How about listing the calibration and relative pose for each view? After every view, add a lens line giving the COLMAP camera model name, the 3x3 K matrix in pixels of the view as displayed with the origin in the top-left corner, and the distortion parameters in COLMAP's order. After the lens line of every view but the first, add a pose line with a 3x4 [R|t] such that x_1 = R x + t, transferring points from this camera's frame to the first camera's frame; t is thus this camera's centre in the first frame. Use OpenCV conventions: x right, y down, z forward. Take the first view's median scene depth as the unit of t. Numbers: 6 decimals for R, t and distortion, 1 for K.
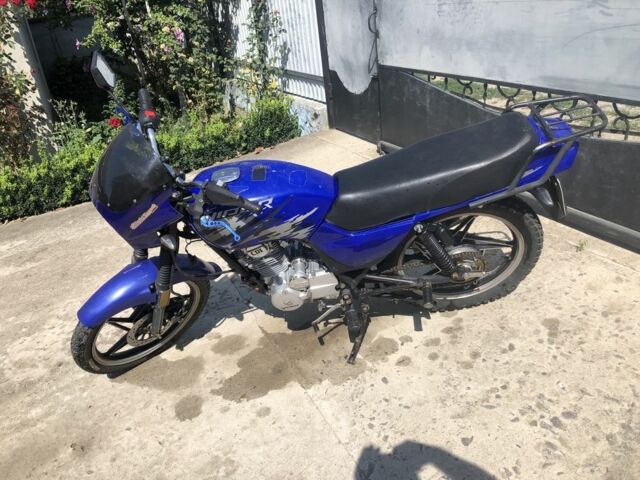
lens RADIAL K [[521.5, 0, 320.0], [0, 521.5, 240.0], [0, 0, 1]] dist [0.047136, -0.081312]
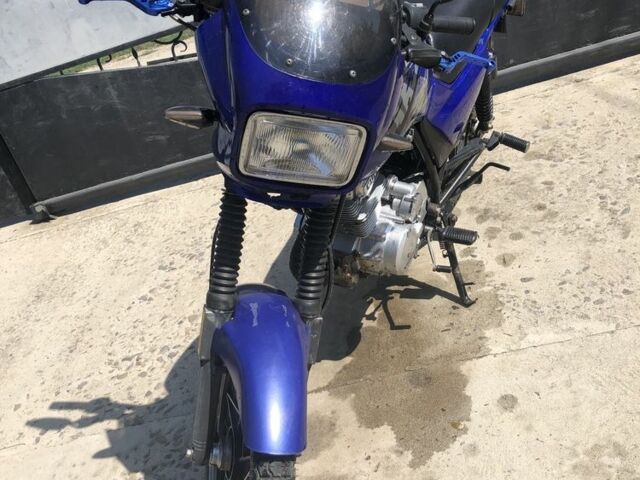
lens RADIAL K [[696.2, 0, 322.2], [0, 696.2, 243.2], [0, 0, 1]] dist [0.088822, -0.233042]
pose [[0.515000, -0.417934, 0.748402, -0.683812], [0.580369, 0.812536, 0.054377, 0.004610], [-0.630830, 0.406346, 0.661012, 0.466707]]
